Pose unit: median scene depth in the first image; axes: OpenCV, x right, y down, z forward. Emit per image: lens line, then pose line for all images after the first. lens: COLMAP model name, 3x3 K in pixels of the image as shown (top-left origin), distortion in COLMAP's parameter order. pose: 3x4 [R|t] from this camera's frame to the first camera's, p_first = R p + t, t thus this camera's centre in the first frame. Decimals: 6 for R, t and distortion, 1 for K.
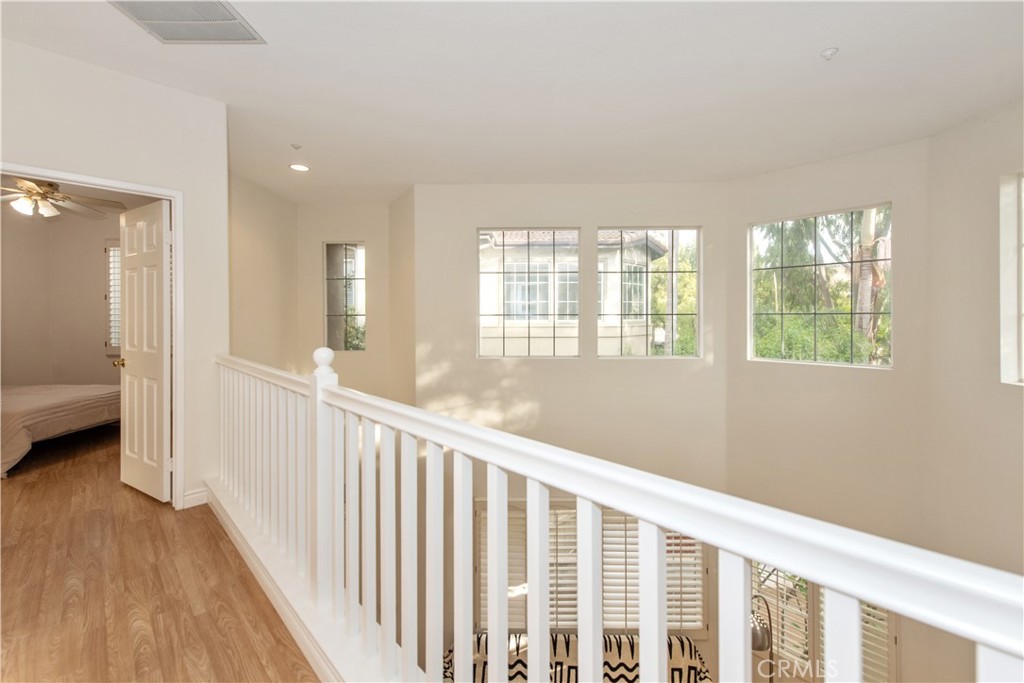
lens RADIAL K [[408.7, 0, 502.4], [0, 408.7, 318.2], [0, 0, 1]] dist [0.009385, -0.001551]
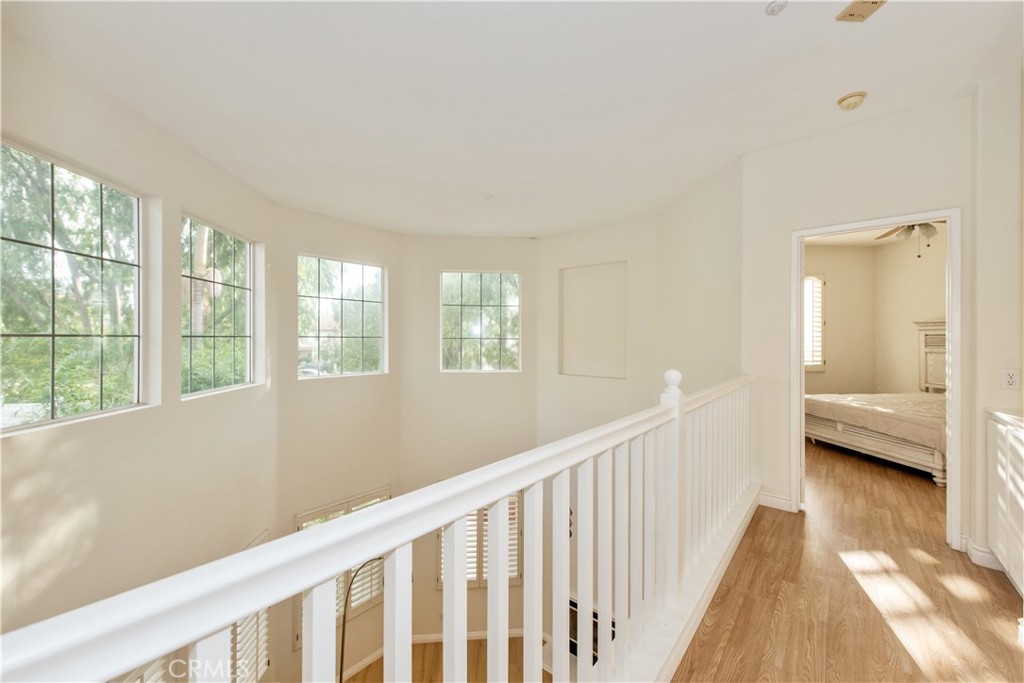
lens RADIAL K [[408.7, 0, 513.6], [0, 408.7, 341.0], [0, 0, 1]] dist [0.009385, -0.001551]
pose [[-0.108679, 0.006450, 0.994056, -0.817100], [-0.000342, 0.999979, -0.006526, -0.000413], [-0.994077, -0.001049, -0.108674, 0.843323]]
